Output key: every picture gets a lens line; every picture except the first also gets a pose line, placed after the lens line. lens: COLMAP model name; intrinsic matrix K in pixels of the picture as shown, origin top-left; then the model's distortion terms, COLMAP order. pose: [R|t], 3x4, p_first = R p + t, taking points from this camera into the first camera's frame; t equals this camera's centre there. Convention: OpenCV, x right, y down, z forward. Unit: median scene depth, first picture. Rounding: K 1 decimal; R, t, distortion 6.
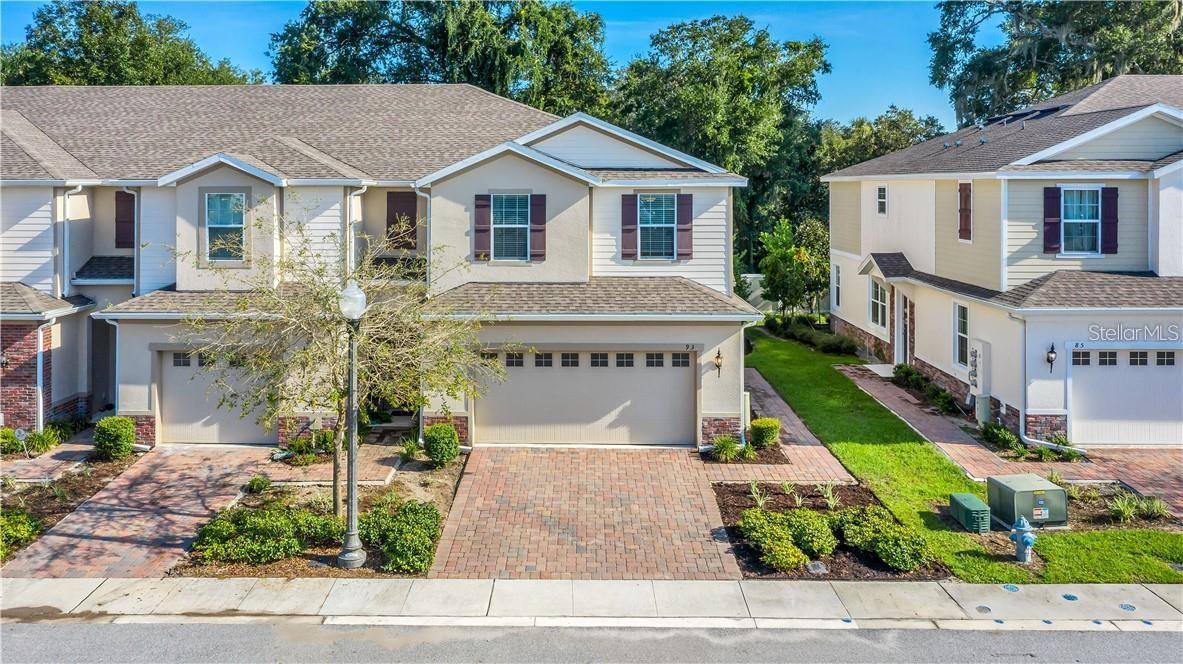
lens RADIAL K [[965.7, 0, 552.6], [0, 965.7, 174.8], [0, 0, 1]] dist [-0.000600, -0.004036]
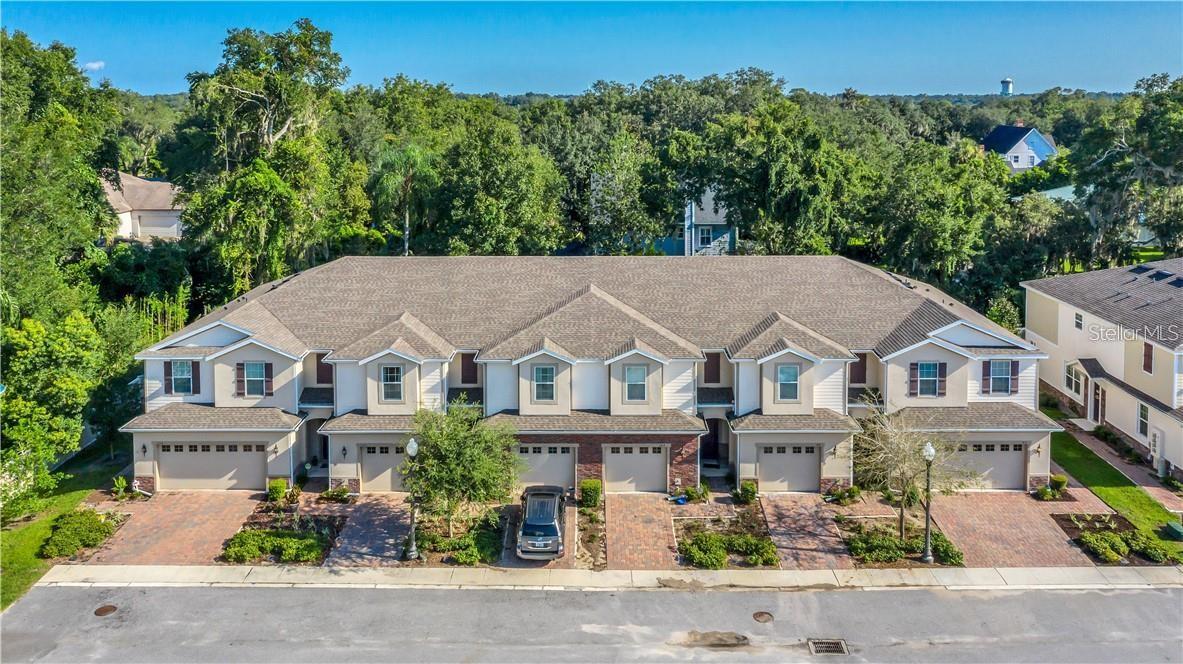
lens RADIAL K [[979.3, 0, 590.7], [0, 979.3, 139.0], [0, 0, 1]] dist [-0.003430, 0.005078]
pose [[0.999613, -0.004003, 0.027539, -0.787485], [0.002296, 0.998089, 0.061746, -0.561639], [-0.027734, -0.061659, 0.997712, -0.942435]]
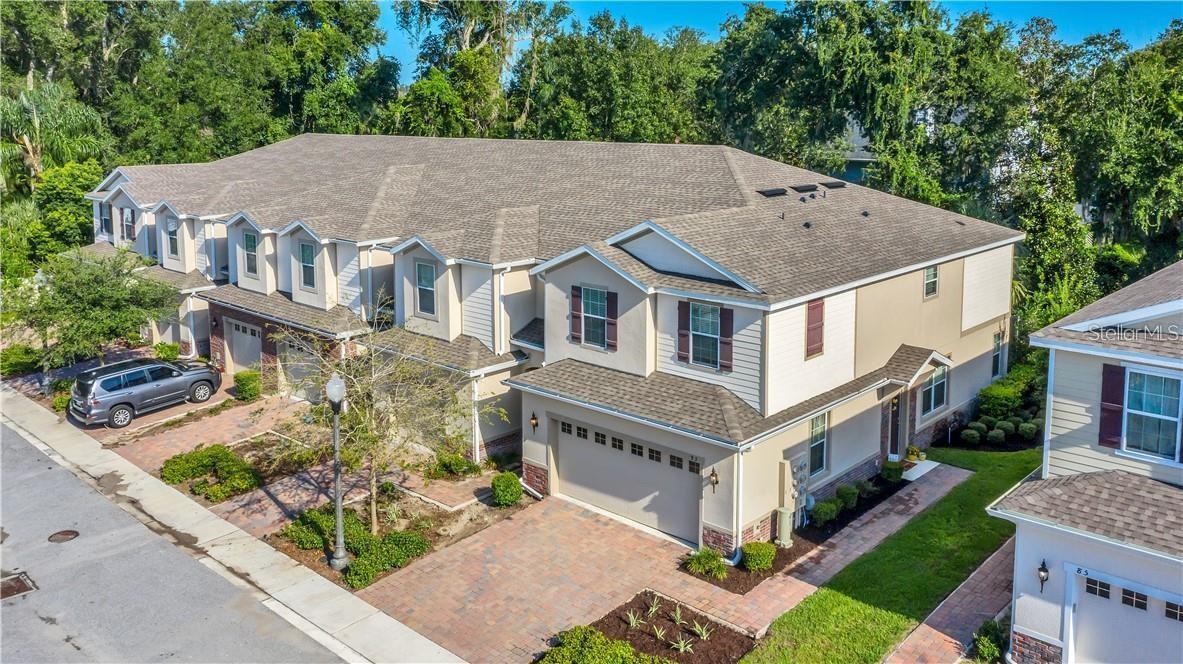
lens RADIAL K [[965.6, 0, 611.9], [0, 965.6, 230.8], [0, 0, 1]] dist [-0.006548, 0.001715]
pose [[0.759571, 0.081451, -0.645304, 0.701765], [0.007117, 0.991028, 0.133466, -0.199374], [0.650386, -0.105970, 0.752176, 0.171137]]
